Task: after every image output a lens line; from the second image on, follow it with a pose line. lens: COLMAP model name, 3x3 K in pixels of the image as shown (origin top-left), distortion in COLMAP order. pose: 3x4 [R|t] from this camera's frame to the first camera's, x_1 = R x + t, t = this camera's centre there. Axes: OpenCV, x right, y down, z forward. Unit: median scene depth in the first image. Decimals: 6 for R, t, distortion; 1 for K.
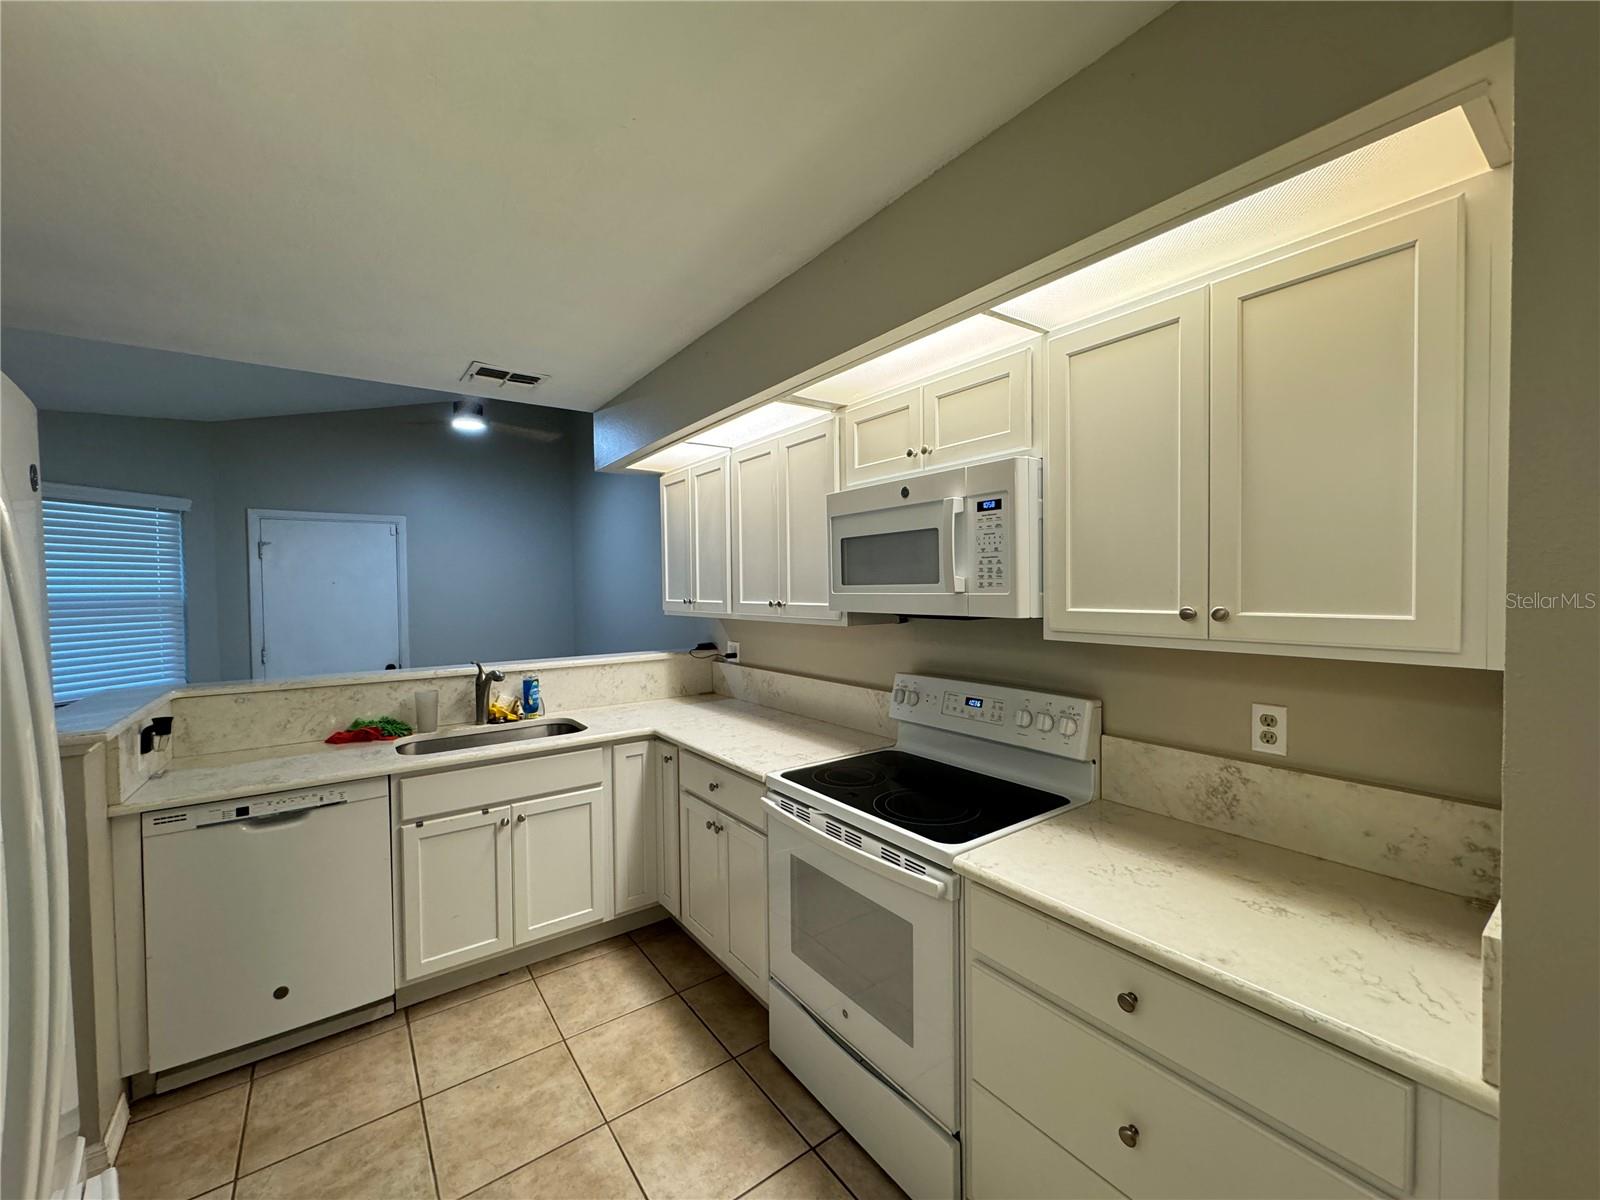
lens RADIAL K [[633.3, 0, 800.0], [0, 633.3, 600.0], [0, 0, 1]] dist [0.000318, -0.000445]
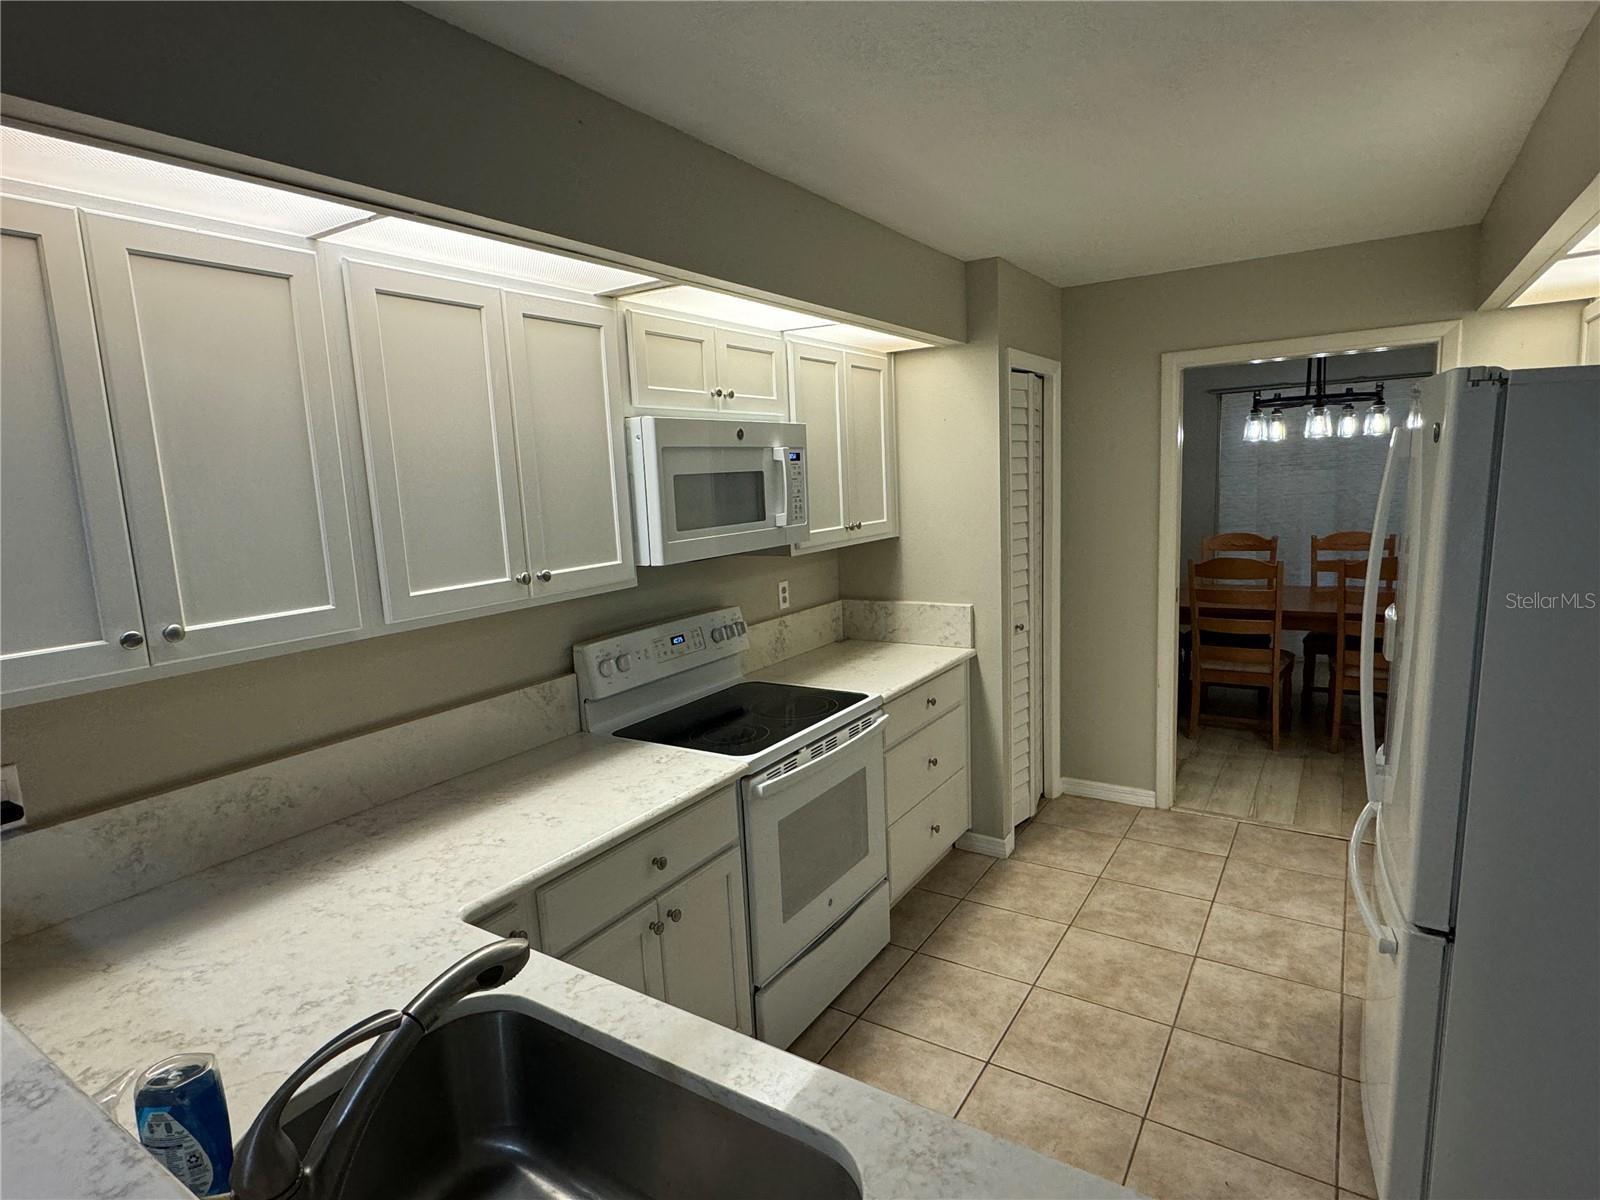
lens RADIAL K [[846.2, 0, 800.0], [0, 846.2, 600.0], [0, 0, 1]] dist [0.004225, 0.000328]
pose [[-0.349265, -0.109274, 0.930631, -1.234835], [0.072728, 0.987019, 0.143190, -0.097898], [-0.934197, 0.117694, -0.336784, 1.469153]]
